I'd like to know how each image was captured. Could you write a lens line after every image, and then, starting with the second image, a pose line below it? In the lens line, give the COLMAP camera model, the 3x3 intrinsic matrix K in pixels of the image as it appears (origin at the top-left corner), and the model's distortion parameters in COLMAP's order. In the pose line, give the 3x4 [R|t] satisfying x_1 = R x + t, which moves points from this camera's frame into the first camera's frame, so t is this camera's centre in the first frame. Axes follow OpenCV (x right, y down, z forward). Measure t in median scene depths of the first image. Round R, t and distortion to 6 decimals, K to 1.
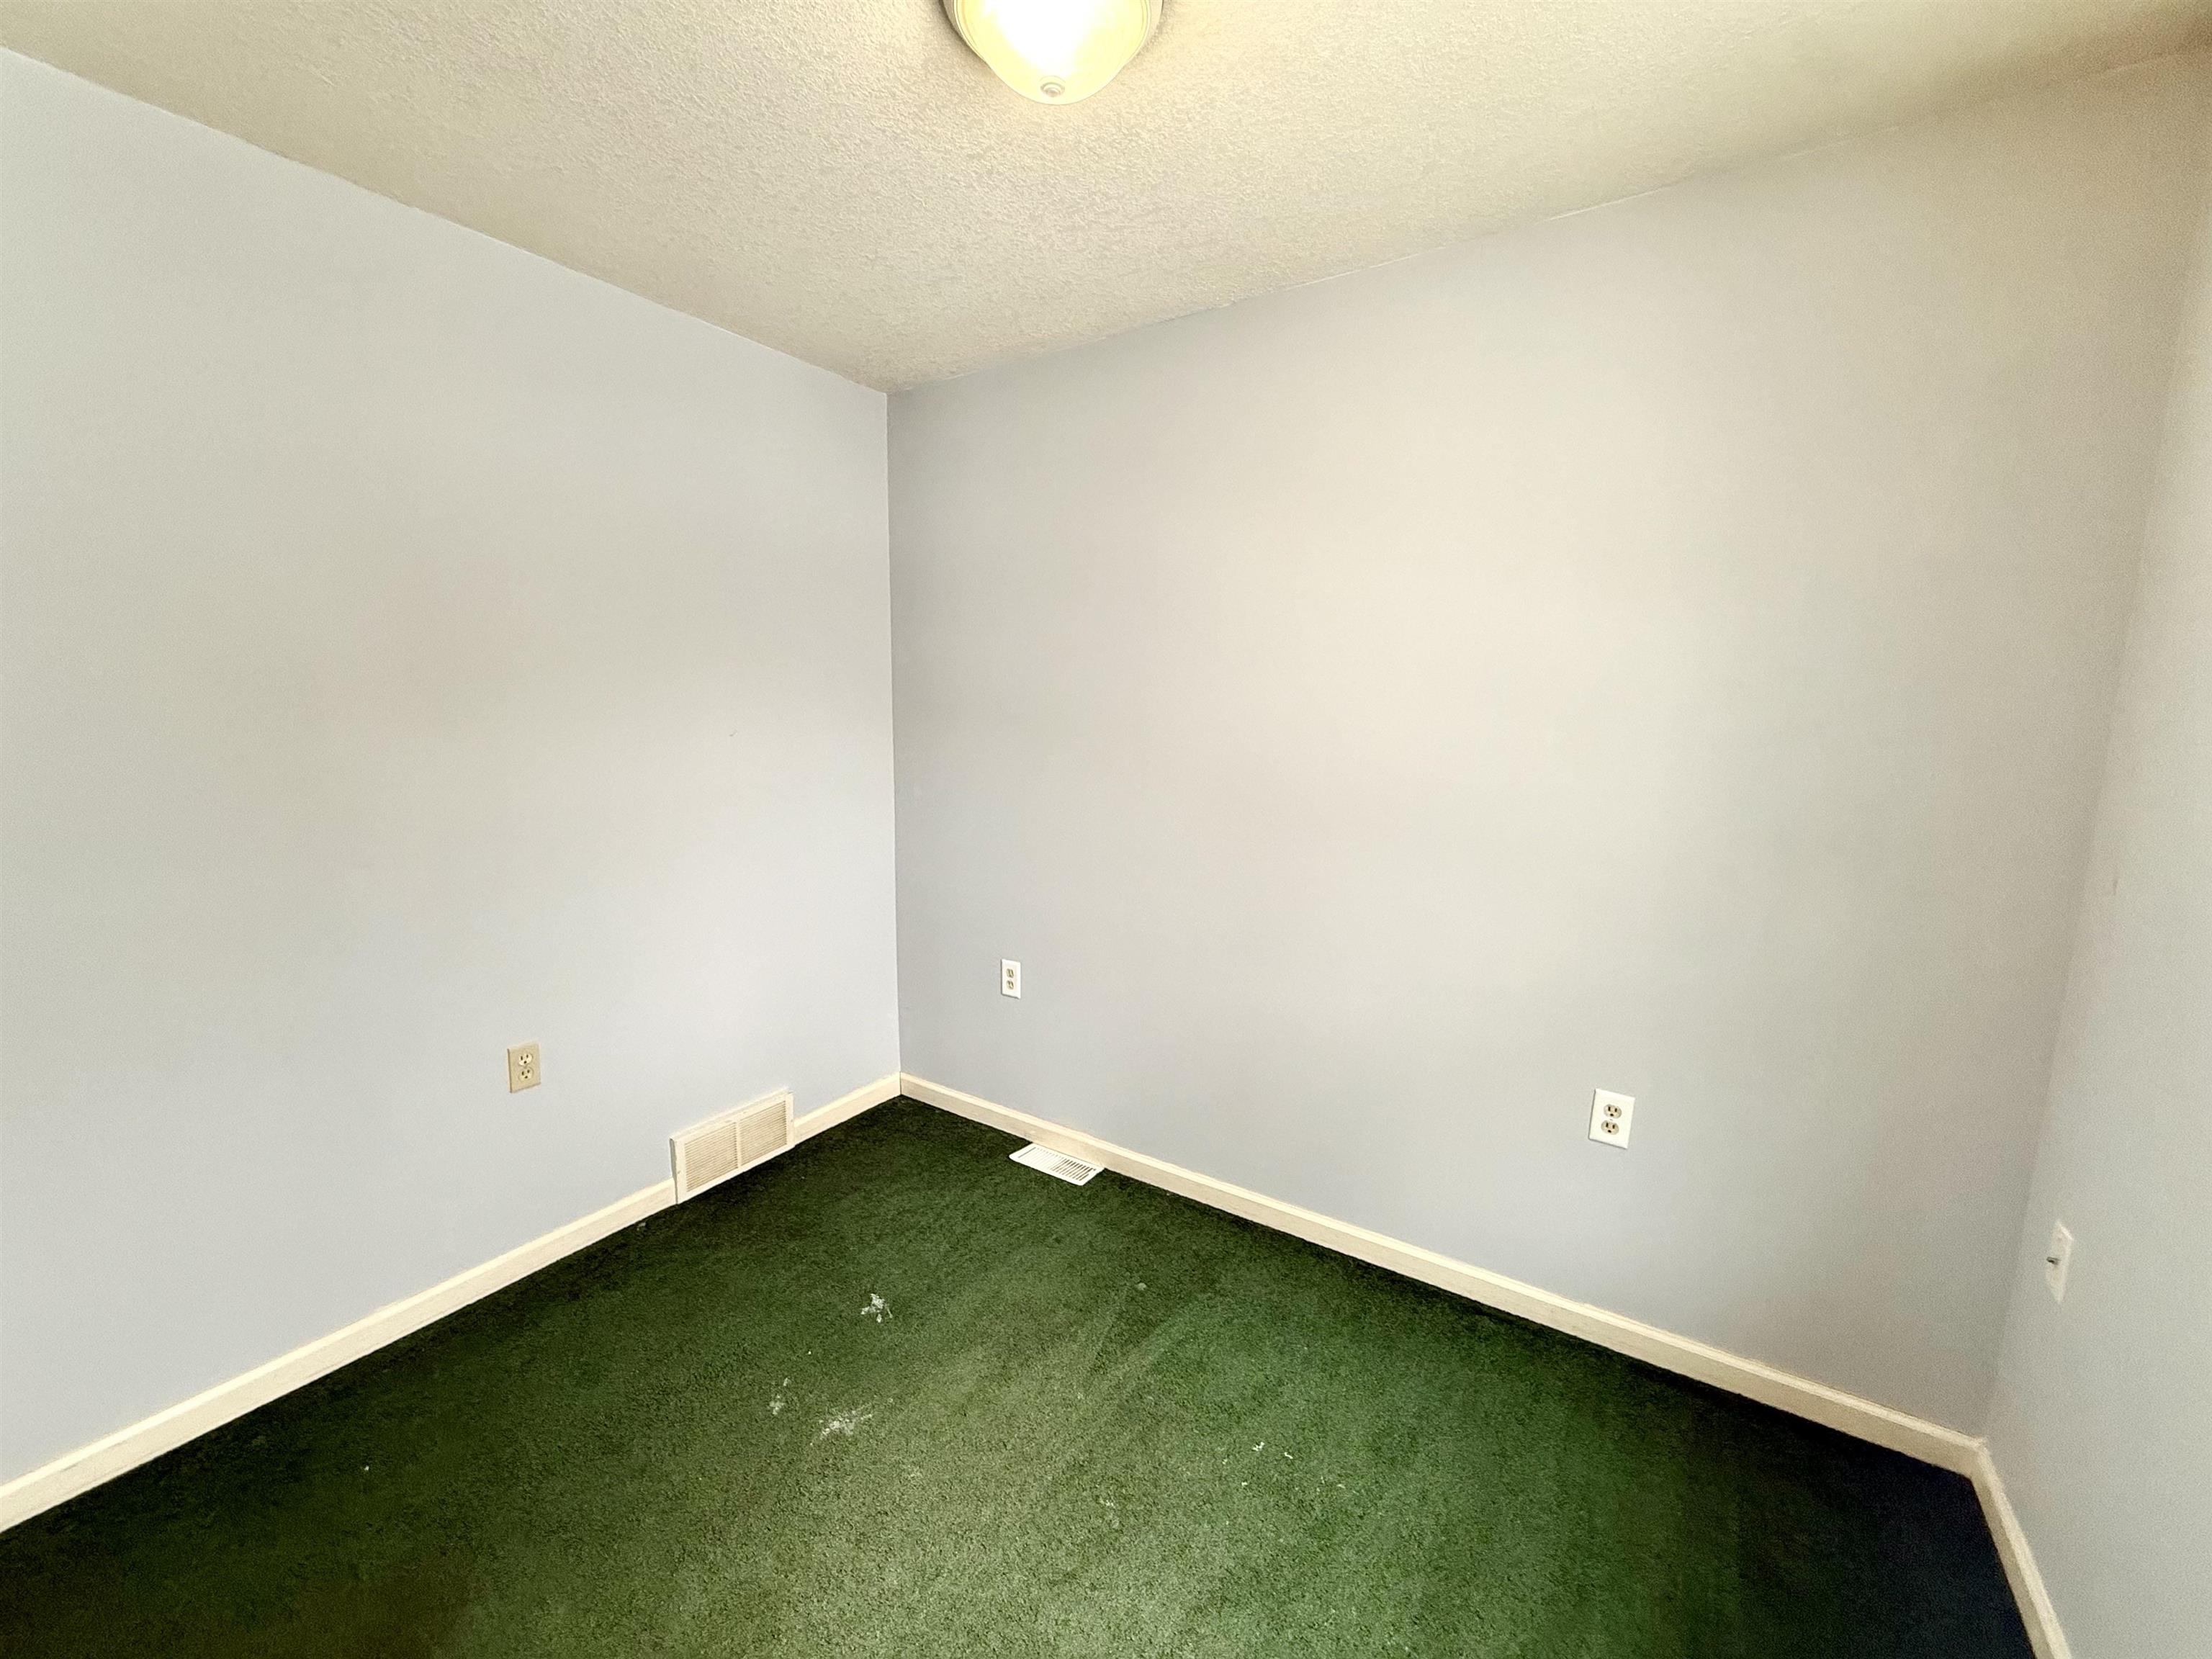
lens RADIAL K [[889.2, 0, 1106.0], [0, 889.2, 829.5], [0, 0, 1]] dist [0.000697, -0.000096]
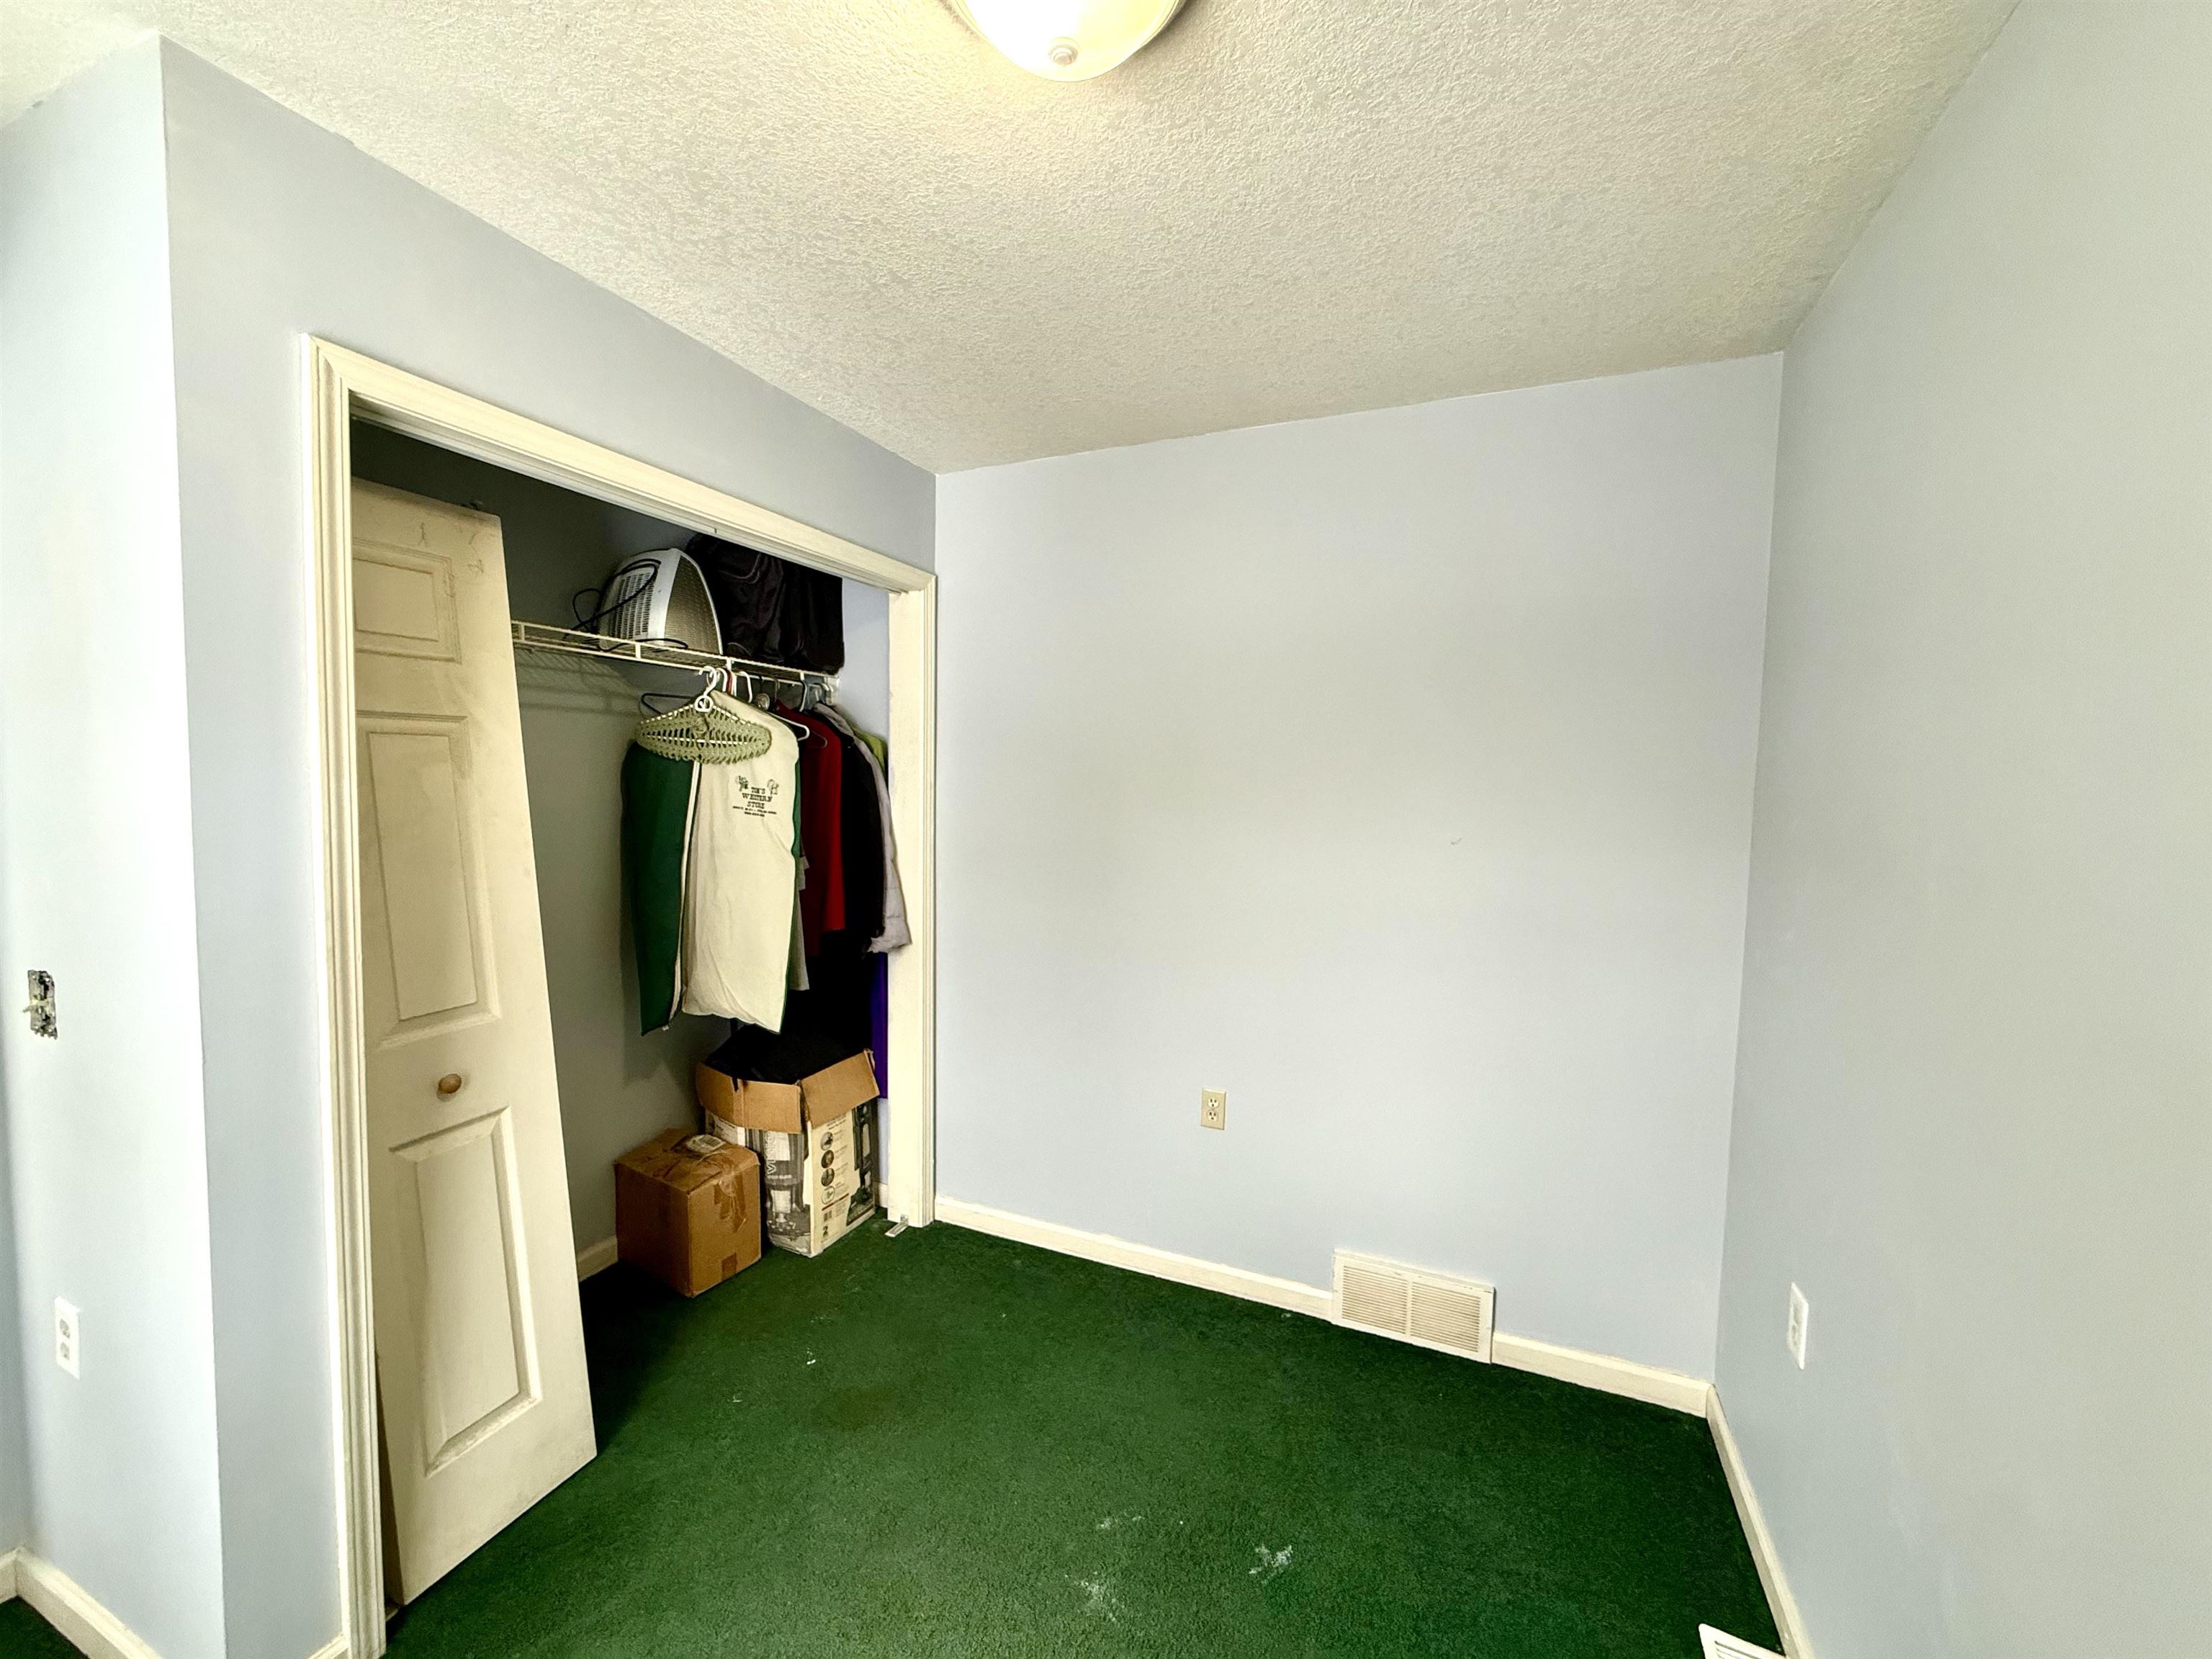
lens RADIAL K [[889.2, 0, 1106.0], [0, 889.2, 829.5], [0, 0, 1]] dist [0.000697, -0.000096]
pose [[0.149742, 0.048861, -0.987517, 0.415107], [-0.145035, 0.989060, 0.026945, -0.098494], [0.978030, 0.139190, 0.155190, 0.552928]]
